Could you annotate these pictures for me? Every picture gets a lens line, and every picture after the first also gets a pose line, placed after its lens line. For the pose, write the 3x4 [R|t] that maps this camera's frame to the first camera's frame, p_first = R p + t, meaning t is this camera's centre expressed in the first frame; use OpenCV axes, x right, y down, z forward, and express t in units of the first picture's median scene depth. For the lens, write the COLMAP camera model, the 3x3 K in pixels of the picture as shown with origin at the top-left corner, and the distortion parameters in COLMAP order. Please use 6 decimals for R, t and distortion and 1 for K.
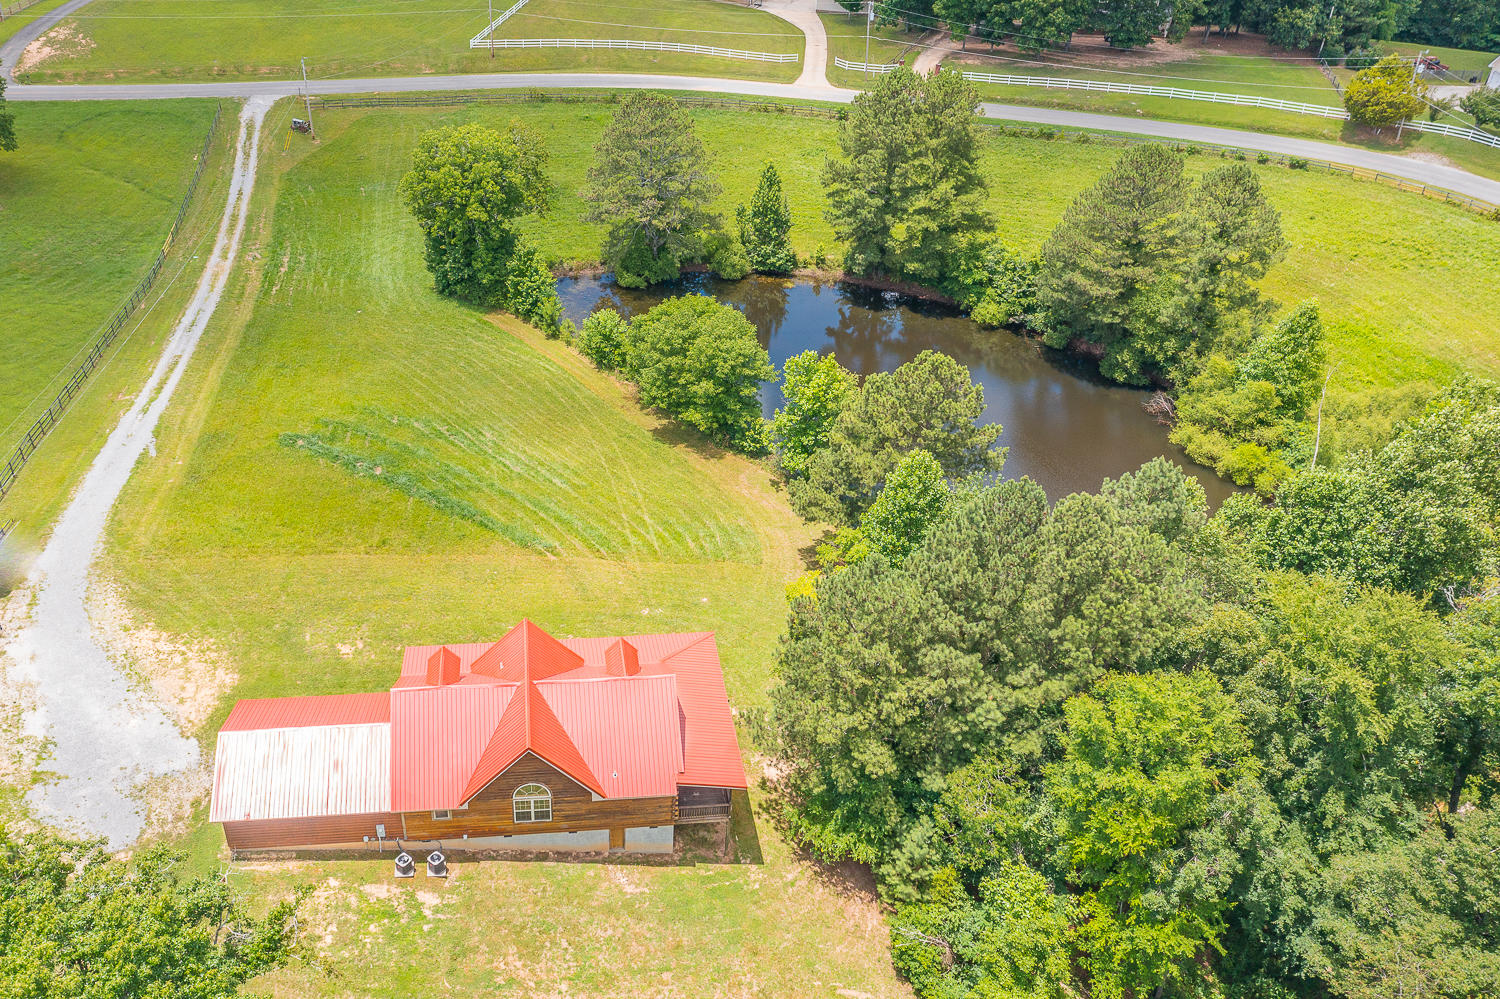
lens RADIAL K [[1269.8, 0, 615.1], [0, 1269.8, 489.2], [0, 0, 1]] dist [0.003636, 0.002738]
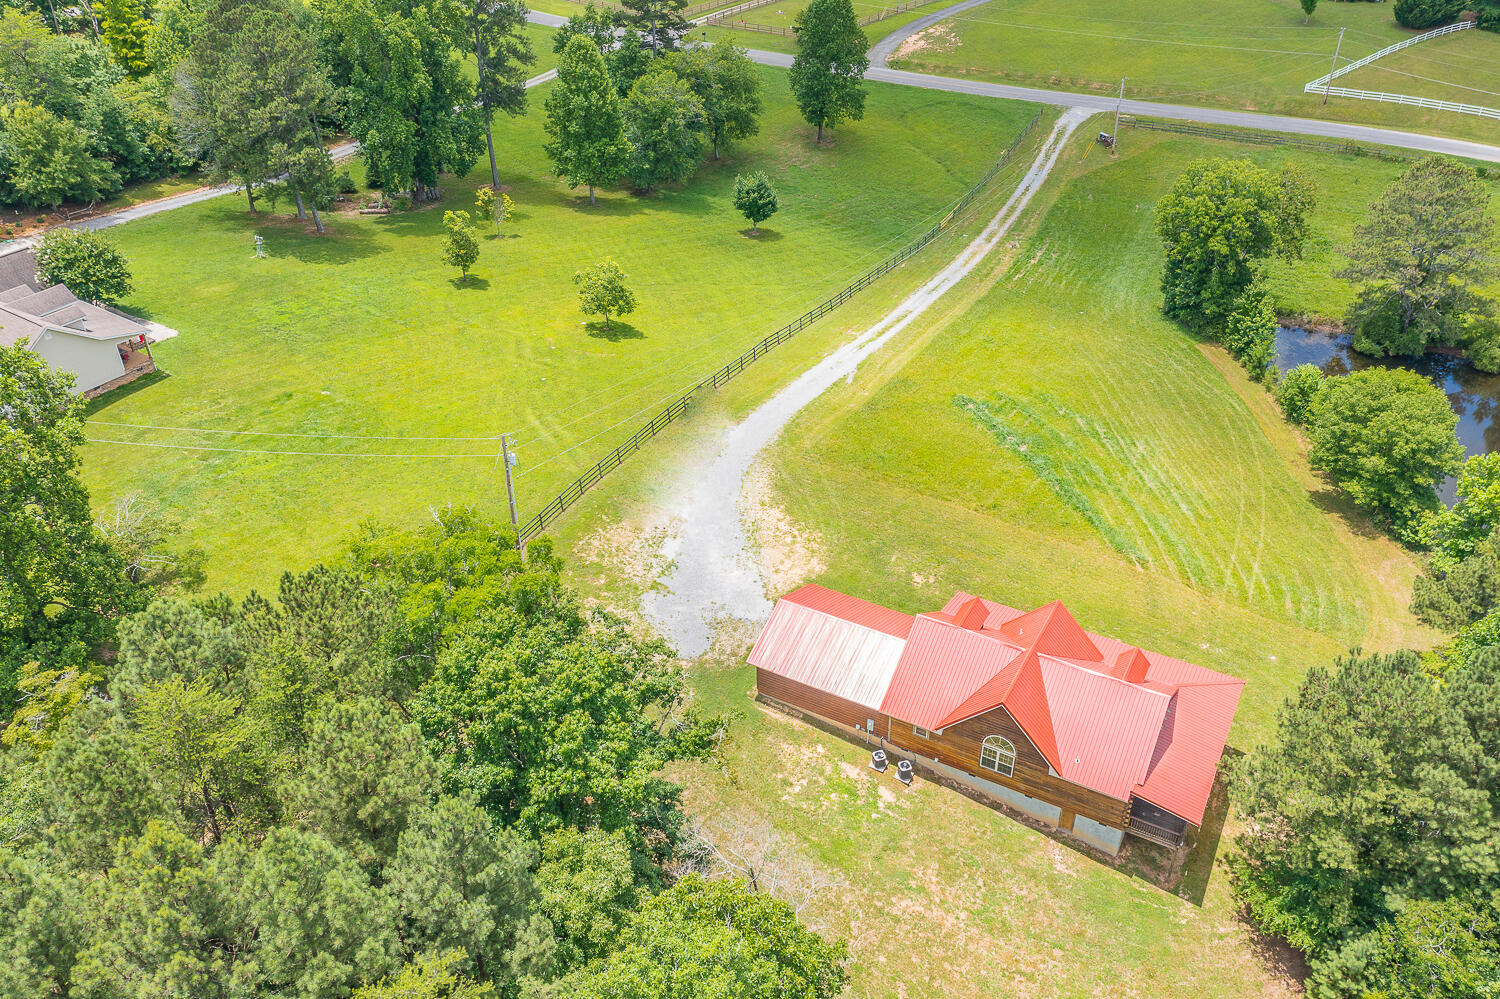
lens RADIAL K [[1183.0, 0, 749.9], [0, 1183.0, 496.0], [0, 0, 1]] dist [-0.006791, 0.005239]
pose [[0.830127, 0.298614, -0.470871, 0.104052], [-0.292288, 0.952219, 0.088579, 0.003301], [0.474823, 0.064098, 0.877744, -0.010581]]
